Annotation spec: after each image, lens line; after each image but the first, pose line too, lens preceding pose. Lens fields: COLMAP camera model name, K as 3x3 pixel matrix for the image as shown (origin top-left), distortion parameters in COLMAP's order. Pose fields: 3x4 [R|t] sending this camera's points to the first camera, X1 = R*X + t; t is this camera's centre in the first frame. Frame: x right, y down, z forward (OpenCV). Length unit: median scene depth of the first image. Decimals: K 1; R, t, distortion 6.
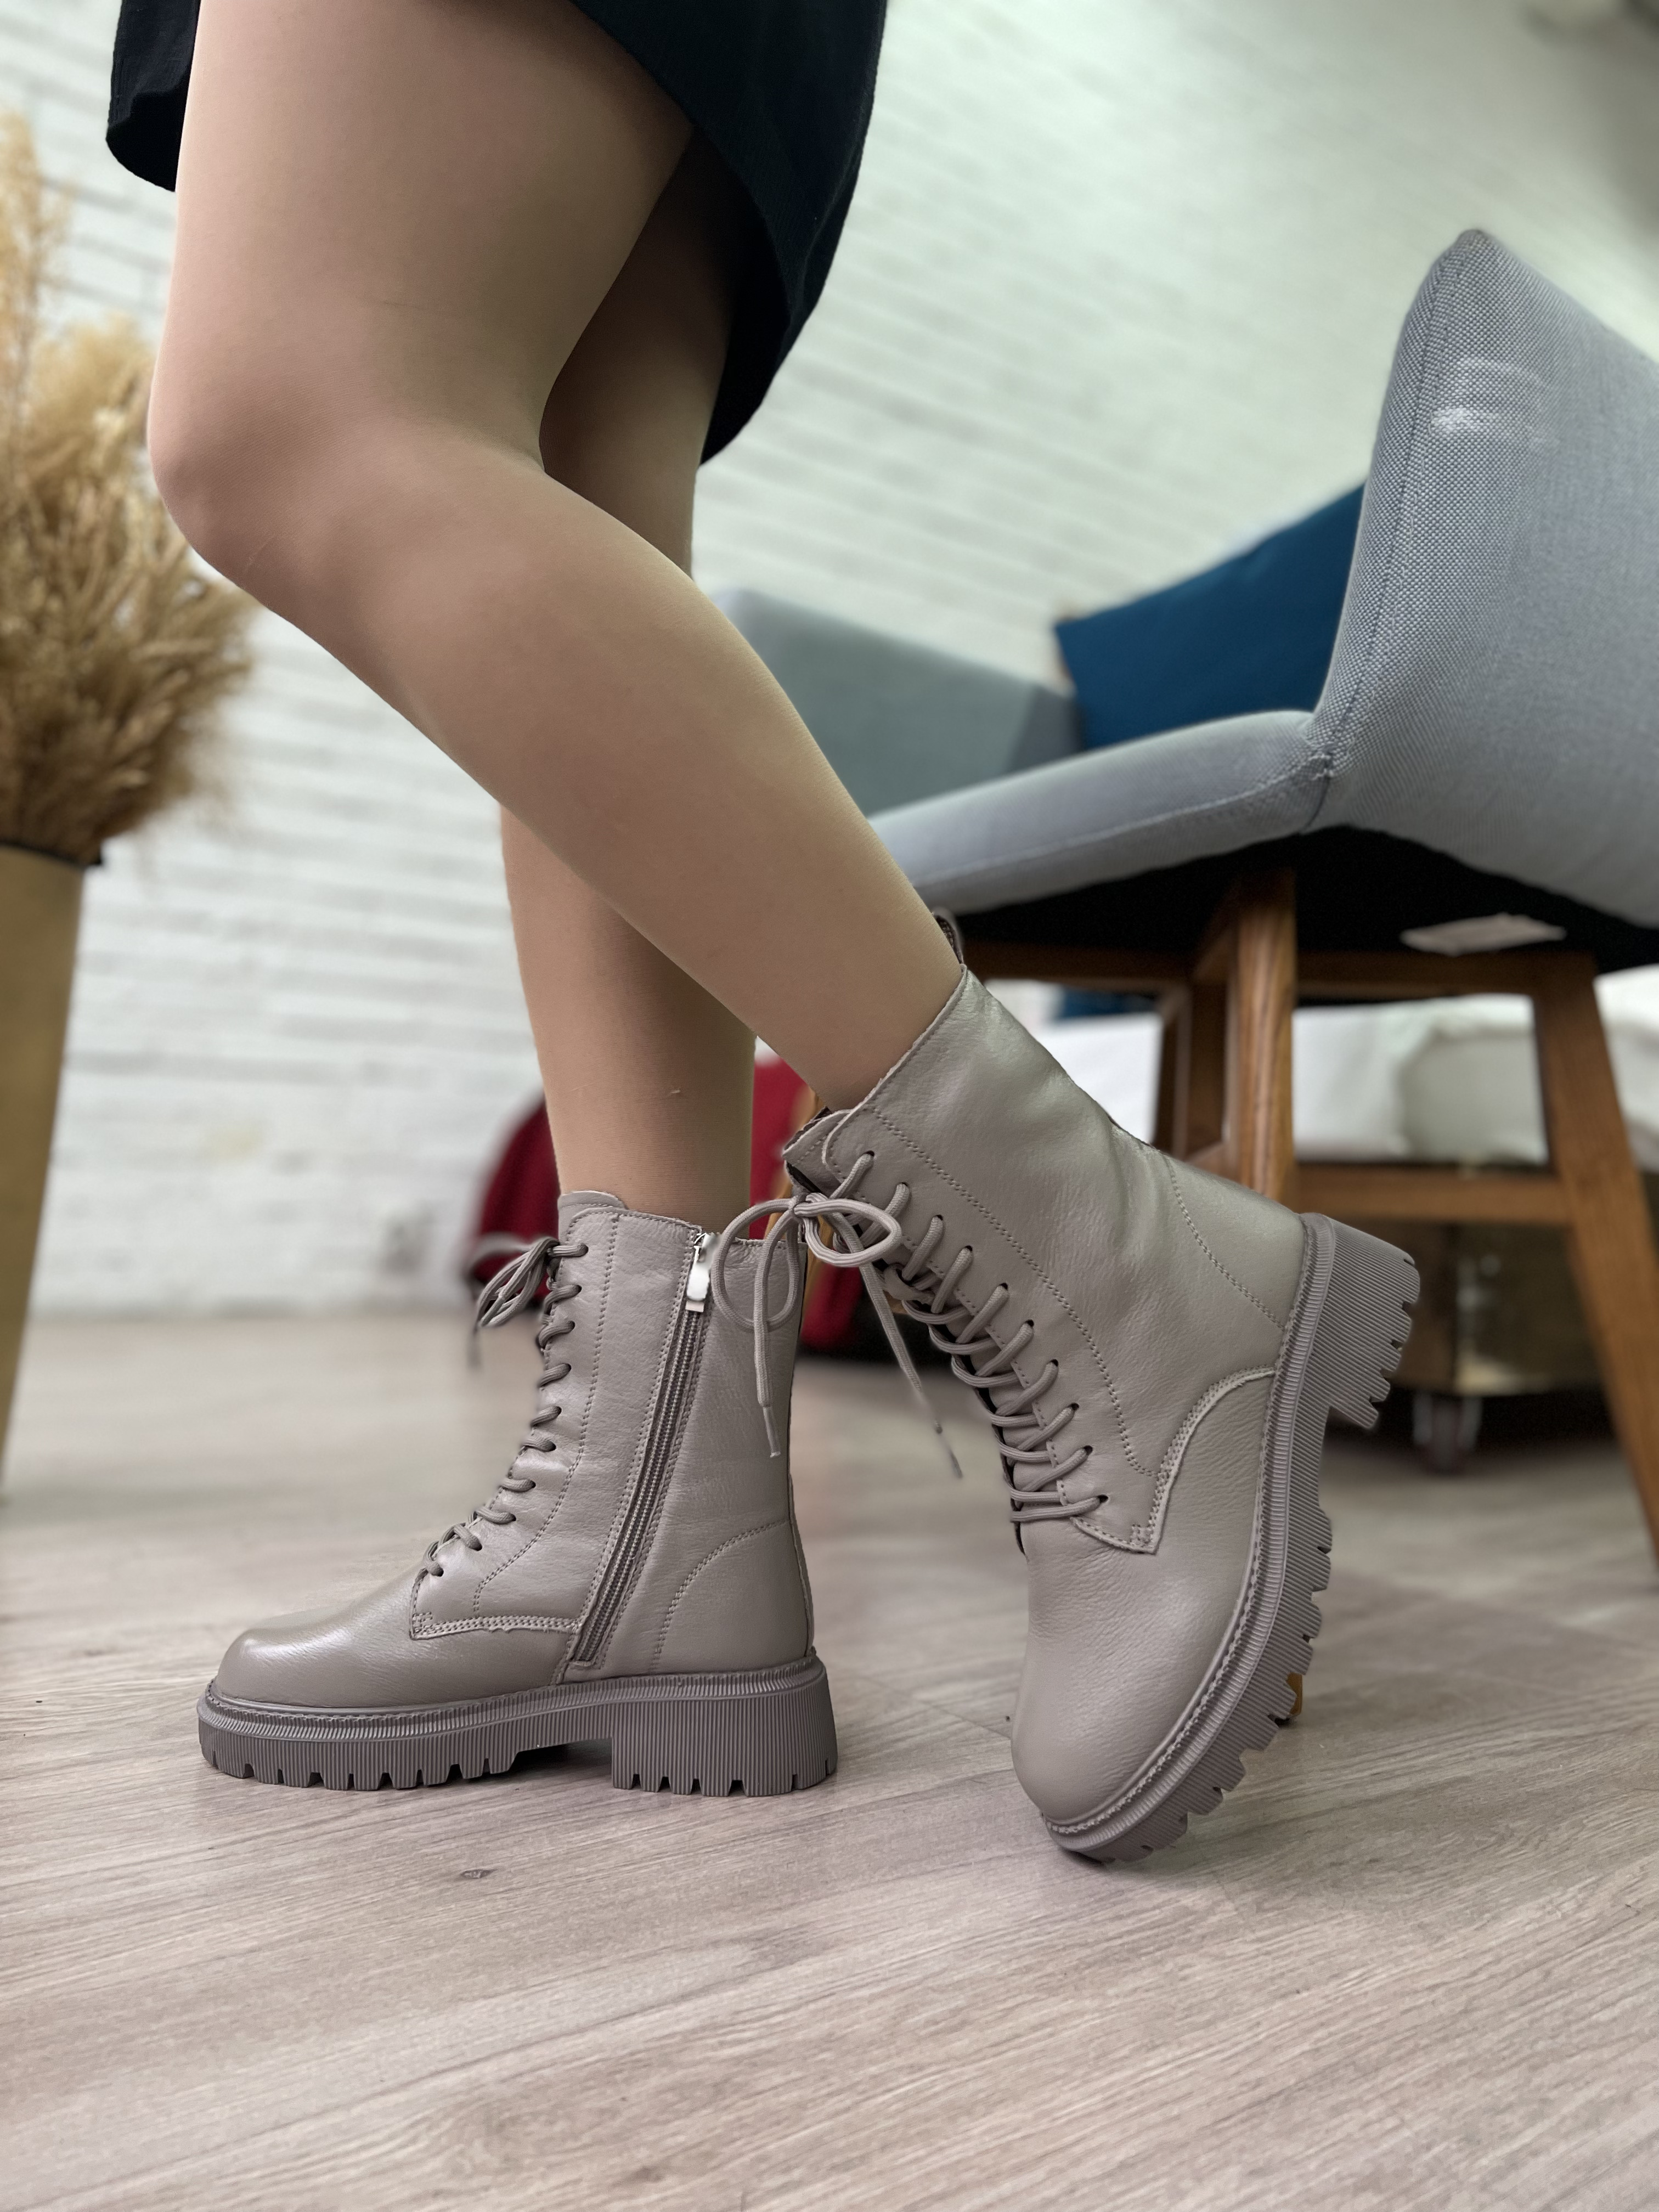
lens RADIAL K [[1714.1, 0, 828.8], [0, 1714.1, 1098.9], [0, 0, 1]] dist [0.026962, -0.043684]
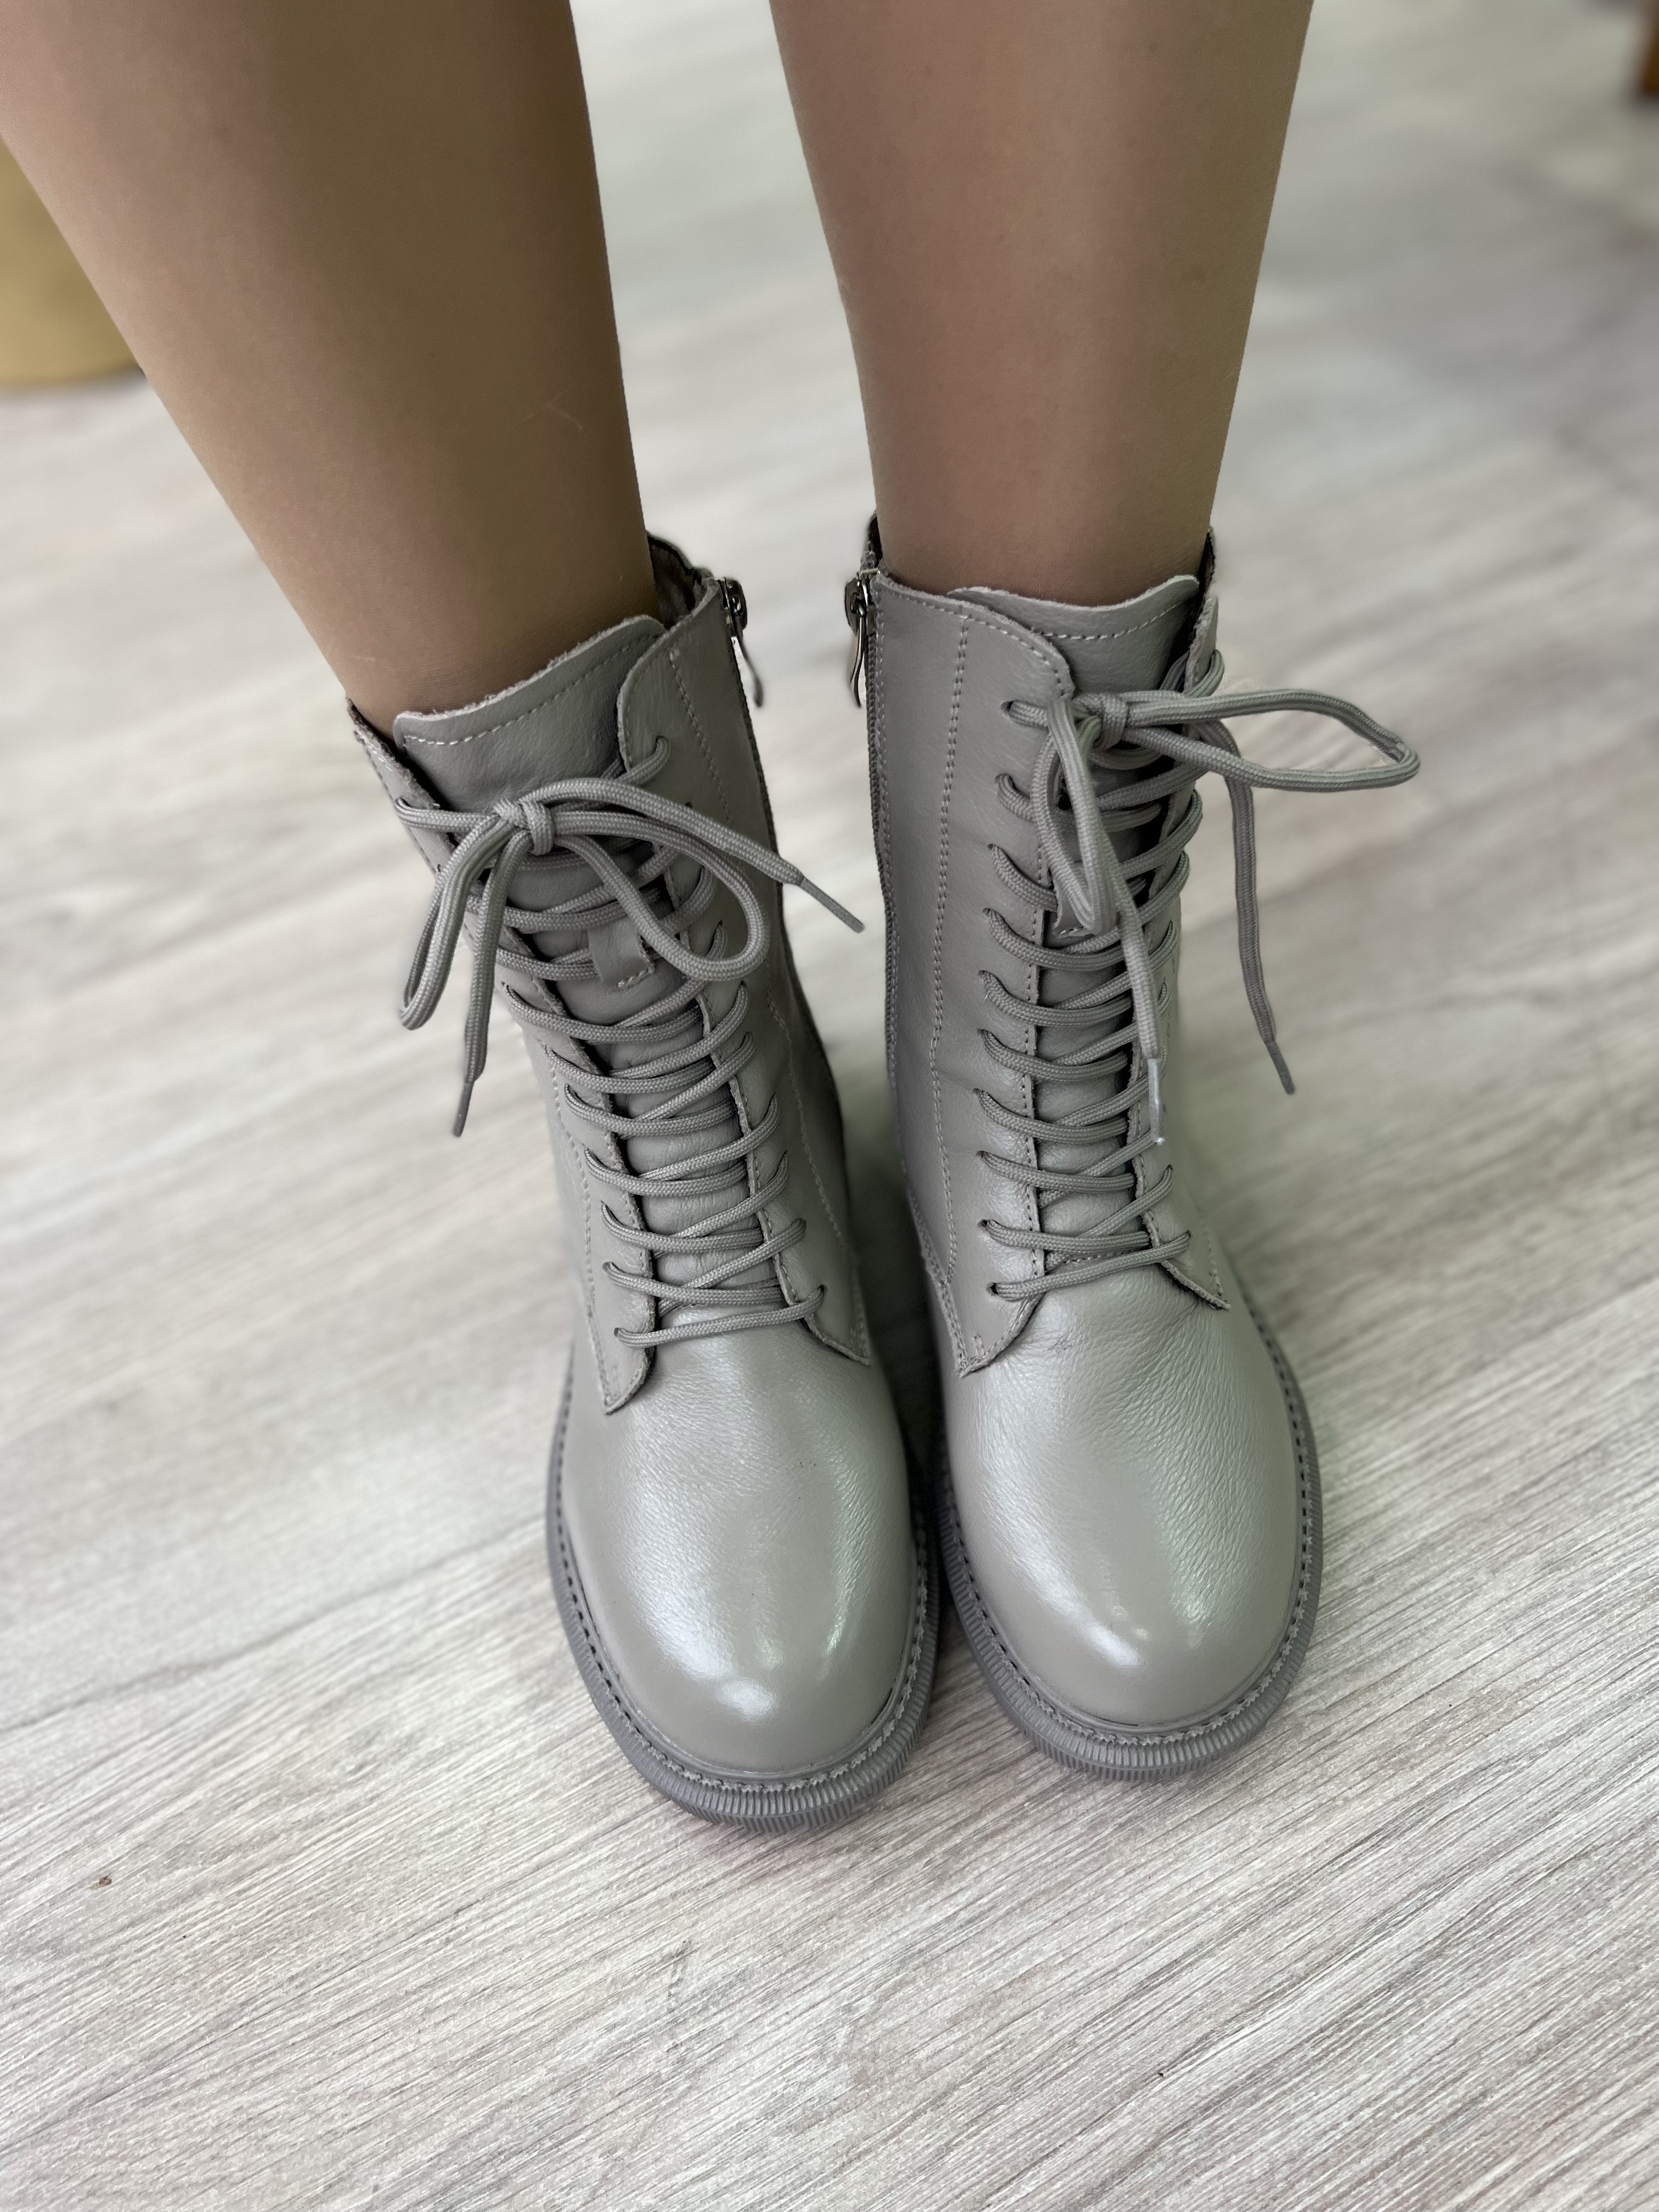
lens RADIAL K [[1714.1, 0, 838.0], [0, 1714.1, 1120.8], [0, 0, 1]] dist [0.026962, -0.043684]
pose [[0.979673, 0.044301, -0.195649, 0.006762], [0.129240, 0.606534, 0.784483, -0.385935], [0.153421, -0.793823, 0.588479, 0.441802]]
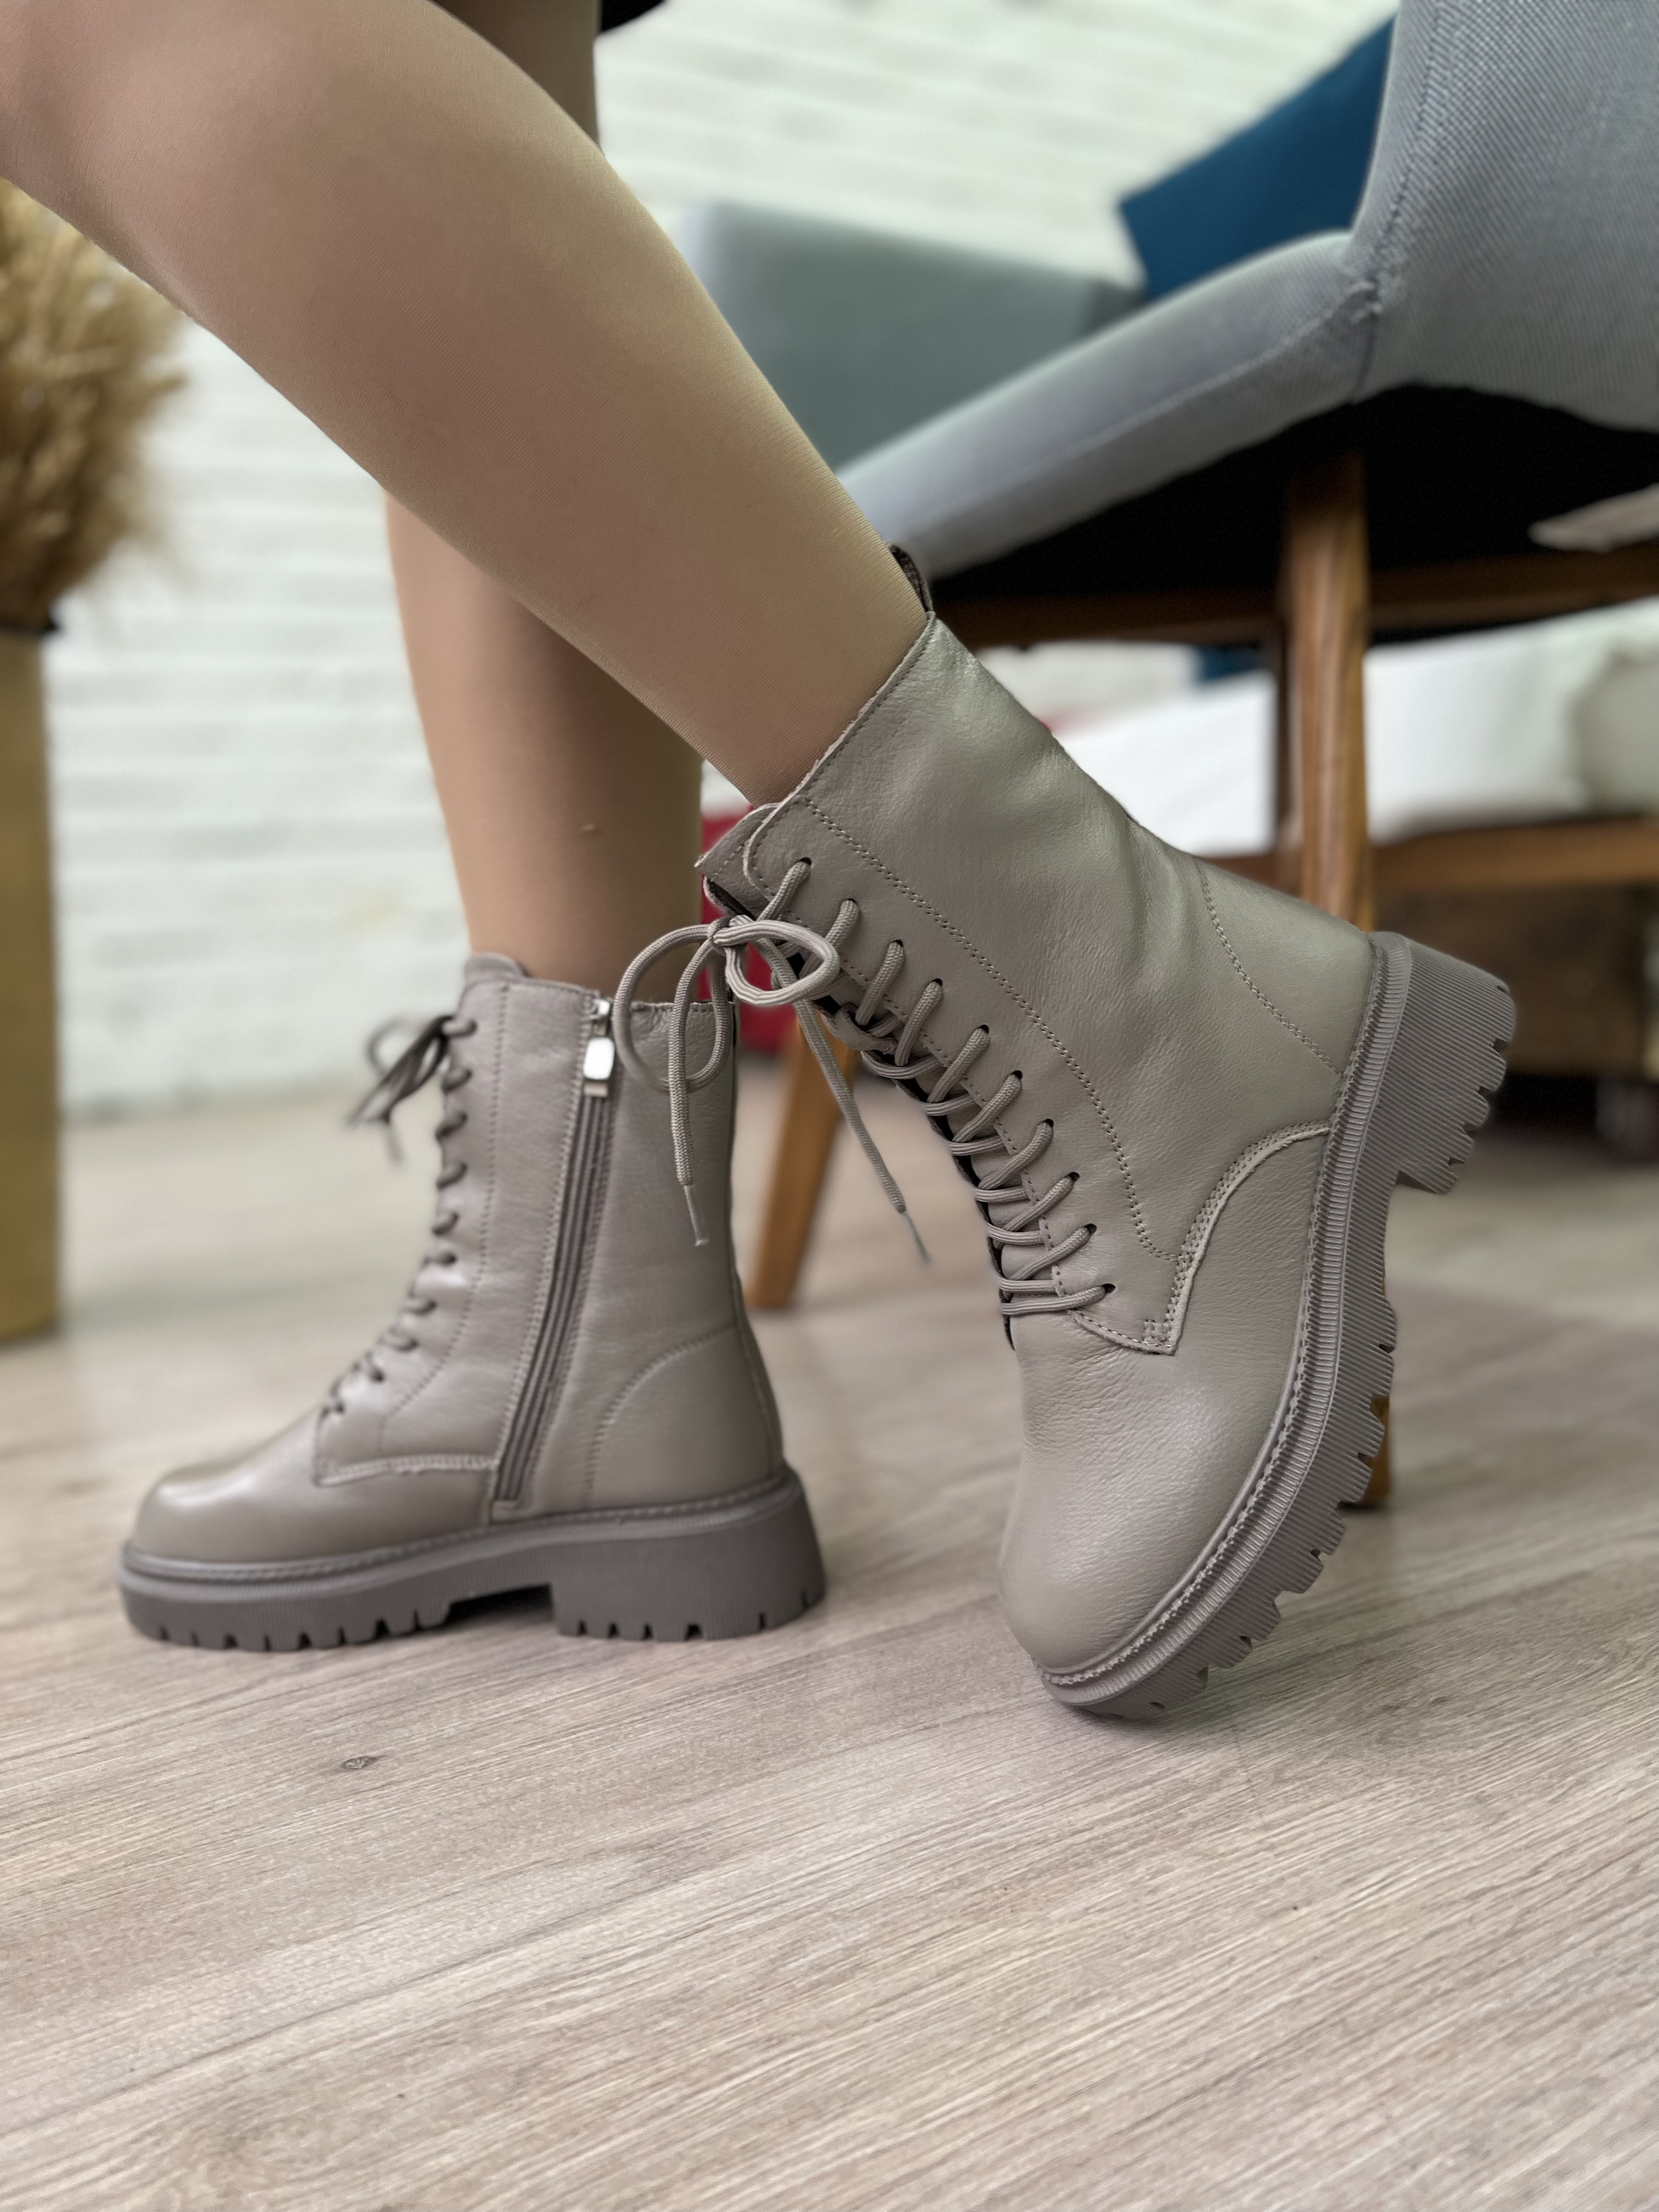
lens RADIAL K [[1714.1, 0, 849.5], [0, 1714.1, 1112.3], [0, 0, 1]] dist [0.026962, -0.043684]
pose [[0.989168, -0.077781, -0.124490, 0.206700], [0.097969, 0.981369, 0.165278, 0.011921], [0.109315, -0.175683, 0.978359, 0.284233]]
